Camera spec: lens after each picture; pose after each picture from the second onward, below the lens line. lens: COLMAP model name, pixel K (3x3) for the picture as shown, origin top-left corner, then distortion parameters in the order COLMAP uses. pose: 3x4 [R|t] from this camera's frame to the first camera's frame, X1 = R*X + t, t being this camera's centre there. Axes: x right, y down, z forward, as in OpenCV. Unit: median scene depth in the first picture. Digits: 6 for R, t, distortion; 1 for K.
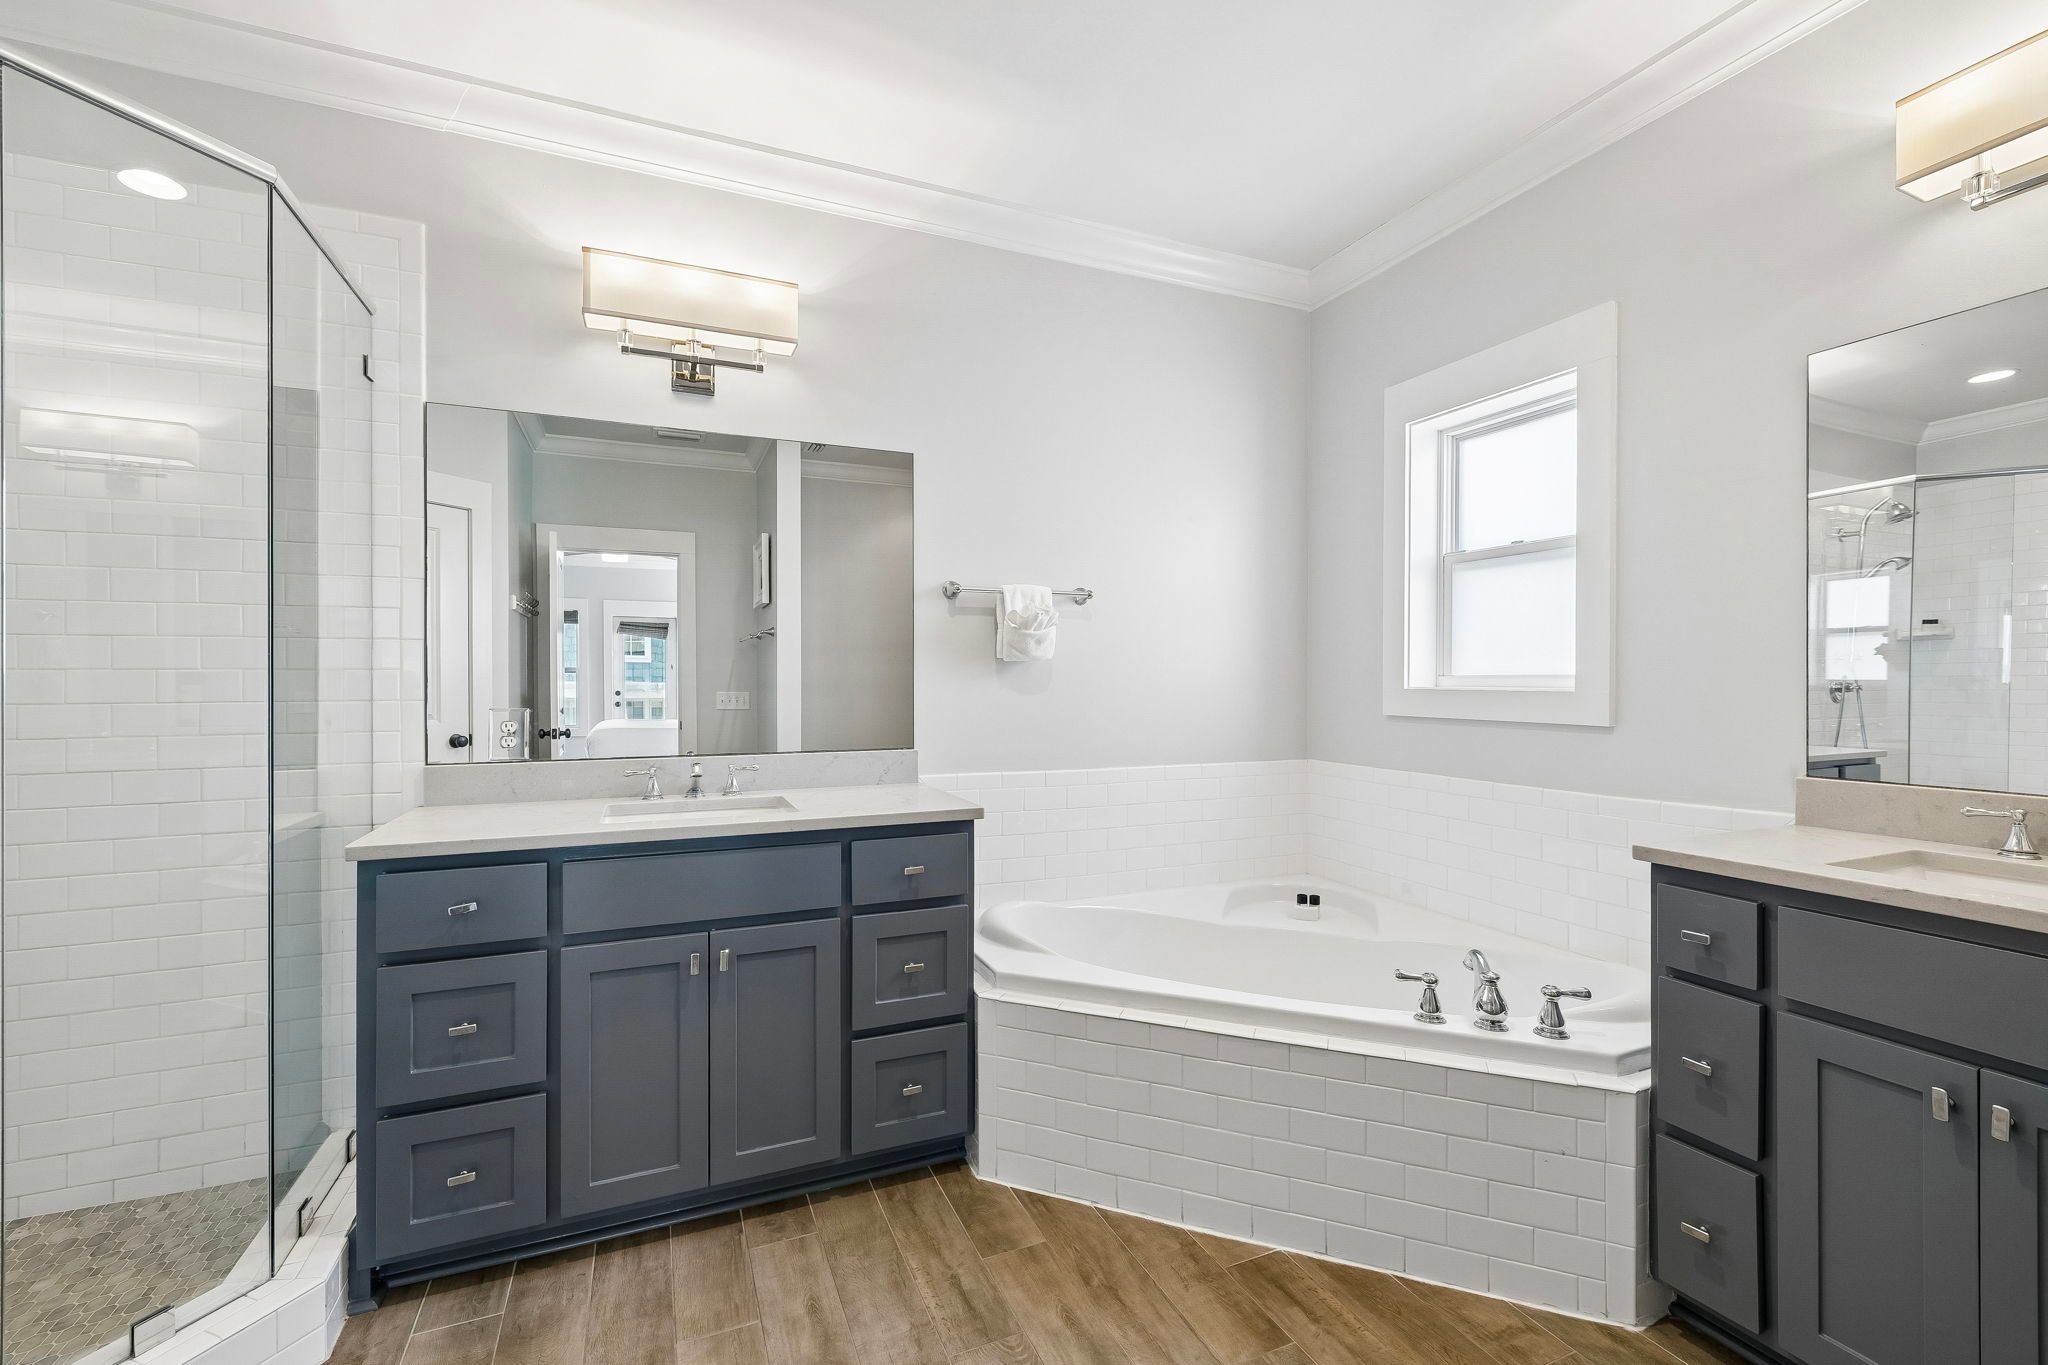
lens RADIAL K [[858.3, 0, 1024.0], [0, 858.3, 683.4], [0, 0, 1]] dist [-0.000777, 0.000007]
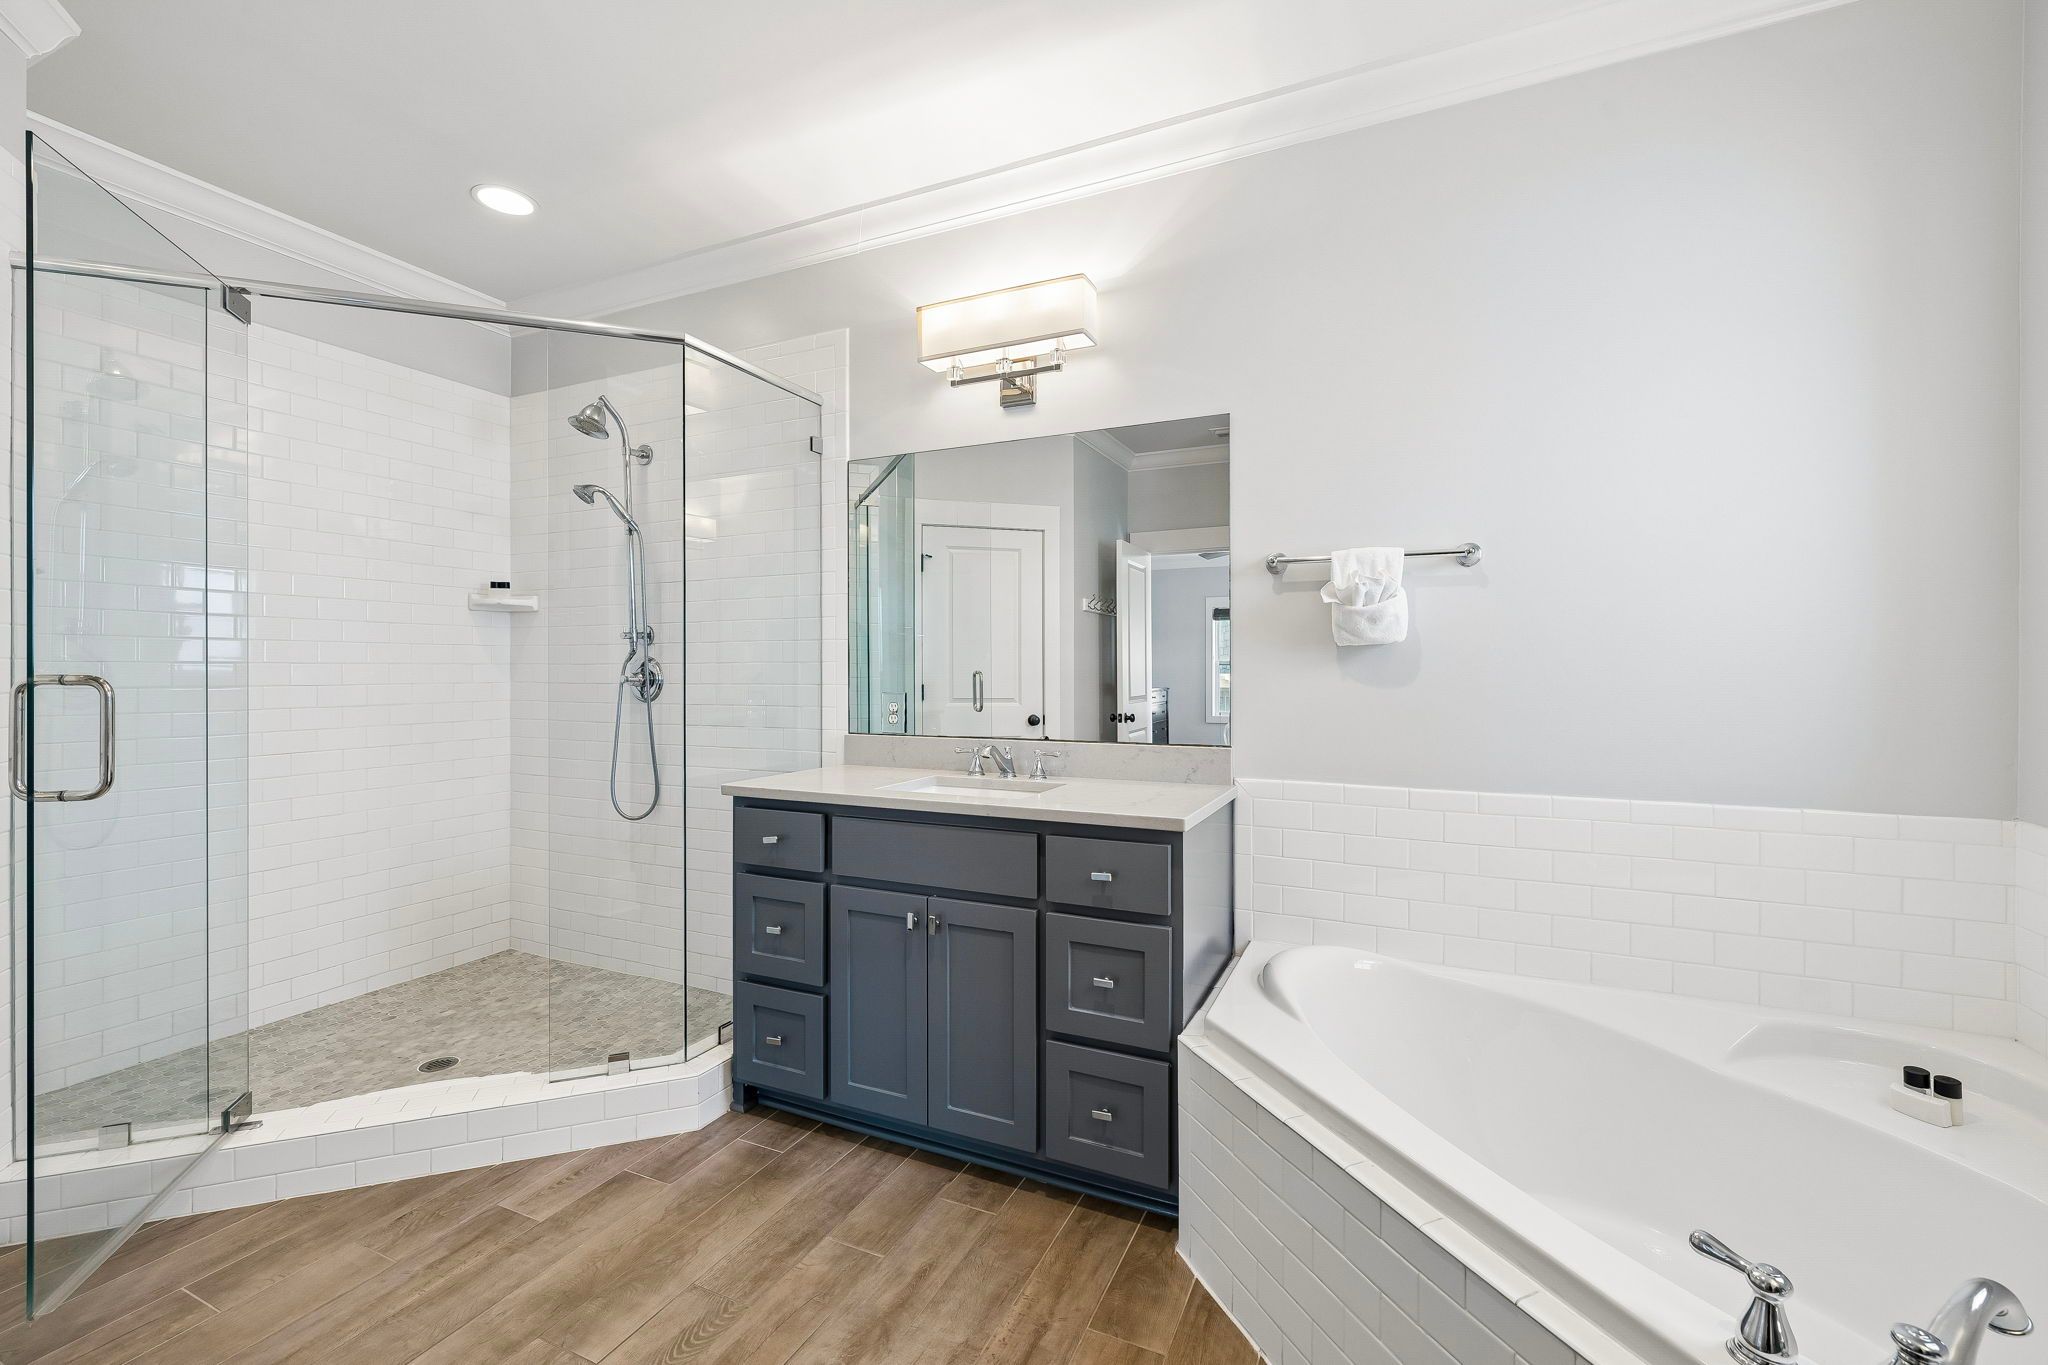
lens RADIAL K [[858.3, 0, 1023.9], [0, 858.3, 675.4], [0, 0, 1]] dist [-0.000777, 0.000007]
pose [[0.667882, 0.003591, -0.744259, 0.496976], [-0.003964, 0.999991, 0.001268, 0.002178], [0.744257, 0.002103, 0.667890, 0.323952]]
